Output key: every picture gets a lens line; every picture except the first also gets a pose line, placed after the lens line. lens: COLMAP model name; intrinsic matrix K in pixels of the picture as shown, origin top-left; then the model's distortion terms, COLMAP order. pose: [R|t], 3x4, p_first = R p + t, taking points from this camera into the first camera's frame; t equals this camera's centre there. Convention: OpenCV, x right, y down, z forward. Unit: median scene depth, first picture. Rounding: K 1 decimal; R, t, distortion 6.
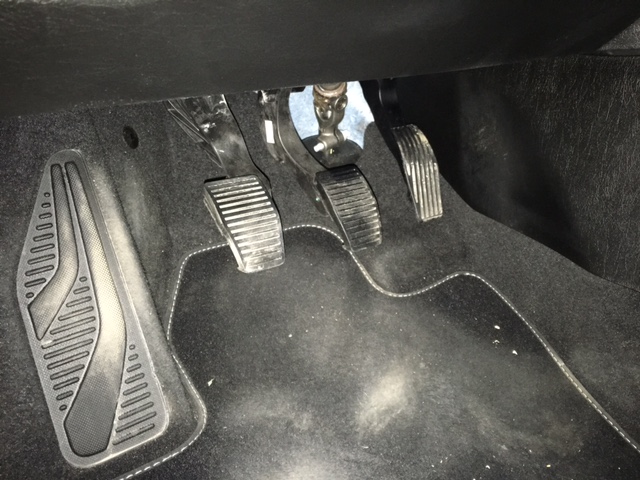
lens RADIAL K [[554.6, 0, 322.5], [0, 554.6, 242.6], [0, 0, 1]] dist [0.051660, -0.146946]
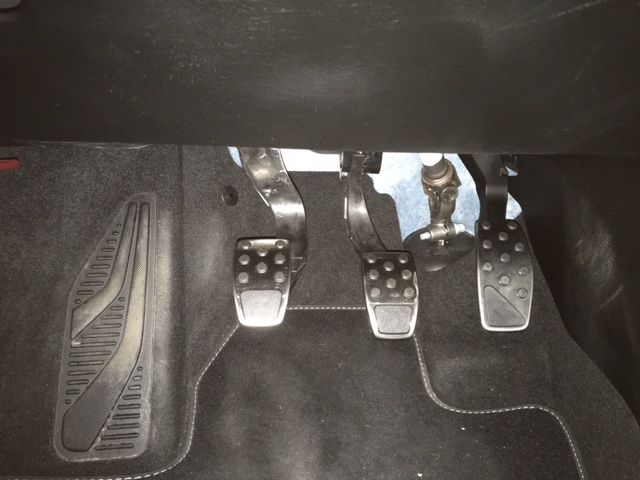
lens RADIAL K [[554.6, 0, 318.0], [0, 554.6, 239.3], [0, 0, 1]] dist [0.051660, -0.146946]
pose [[0.877220, 0.162891, -0.451610, 0.427868], [-0.235931, 0.965521, -0.110026, -0.024241], [0.418116, 0.203066, 0.885405, 0.109635]]
